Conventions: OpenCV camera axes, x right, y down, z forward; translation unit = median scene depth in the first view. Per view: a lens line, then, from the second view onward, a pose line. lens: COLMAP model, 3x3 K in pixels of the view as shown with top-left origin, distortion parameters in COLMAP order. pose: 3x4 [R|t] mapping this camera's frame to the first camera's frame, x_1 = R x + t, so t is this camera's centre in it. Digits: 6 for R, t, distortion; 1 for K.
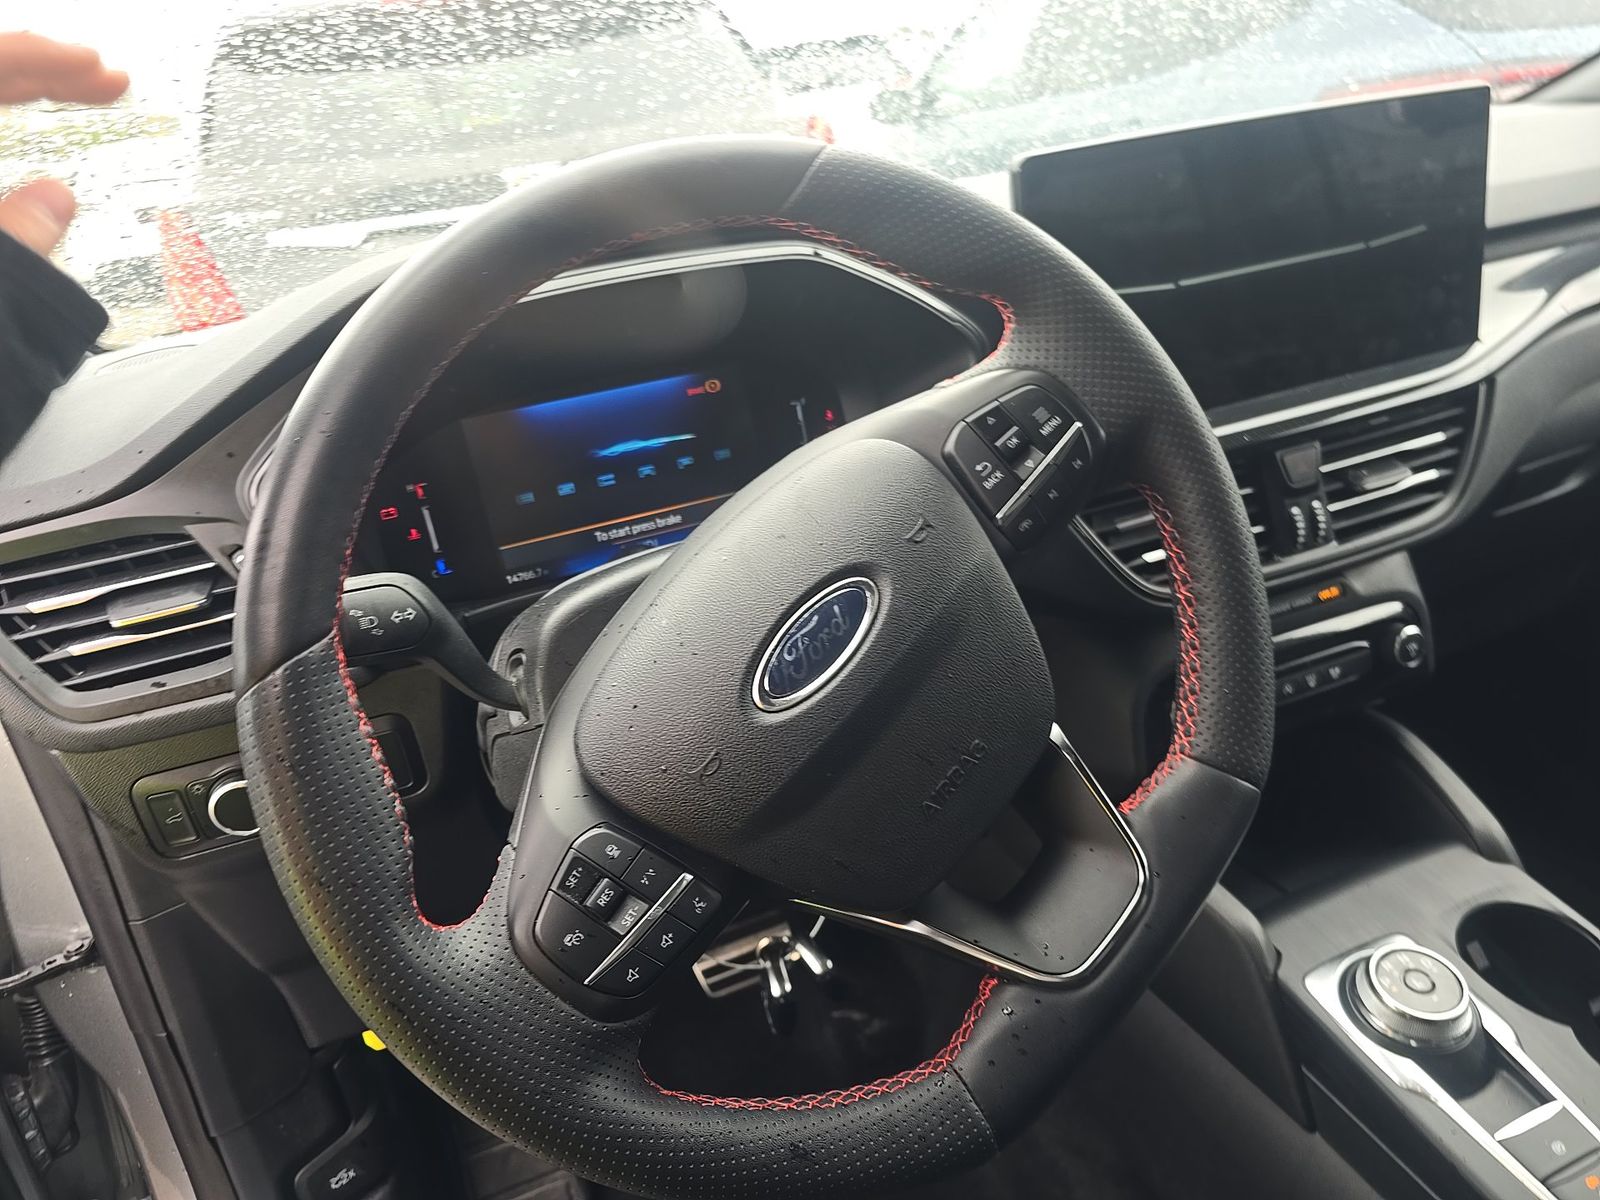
lens RADIAL K [[1078.1, 0, 789.6], [0, 1078.1, 604.2], [0, 0, 1]] dist [0.045833, -0.000332]
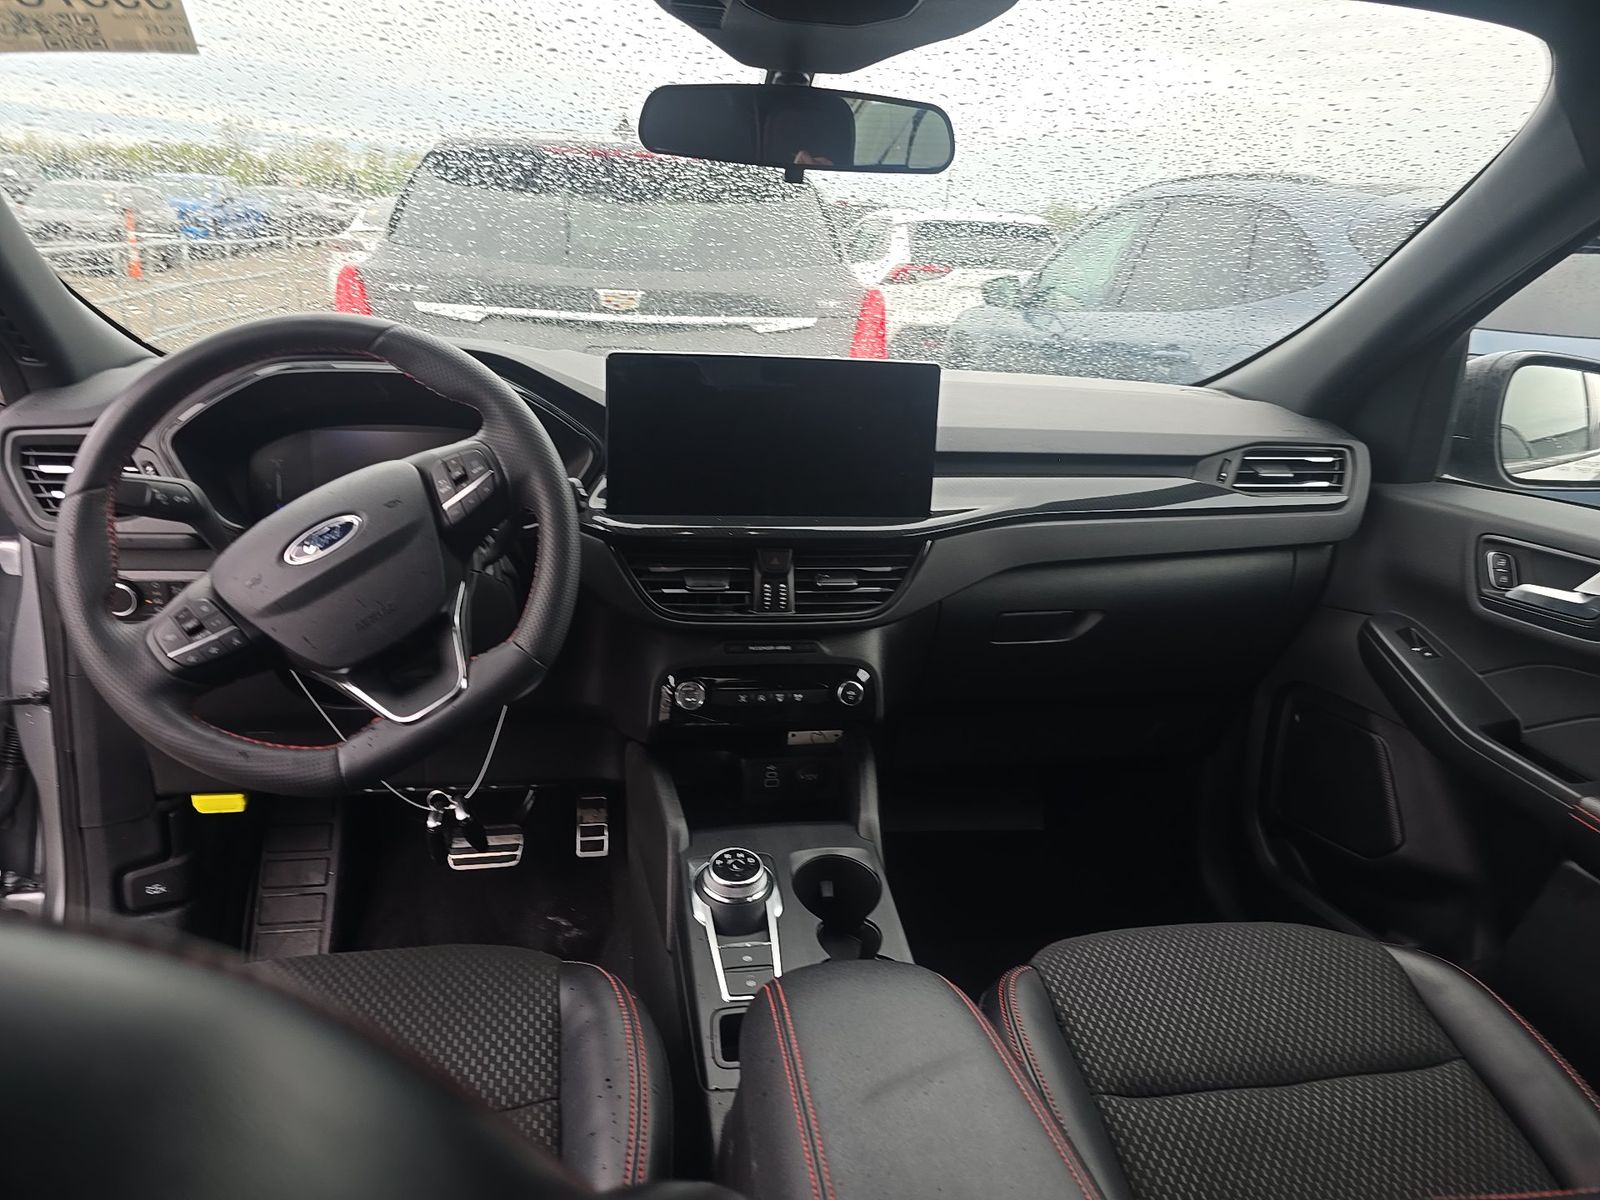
lens RADIAL K [[1078.1, 0, 816.3], [0, 1078.1, 596.8], [0, 0, 1]] dist [0.045833, -0.000332]
pose [[0.967274, 0.220798, -0.125013, 1.130919], [-0.233997, 0.966763, -0.103024, 0.123877], [0.098110, 0.128905, 0.986792, -0.927866]]
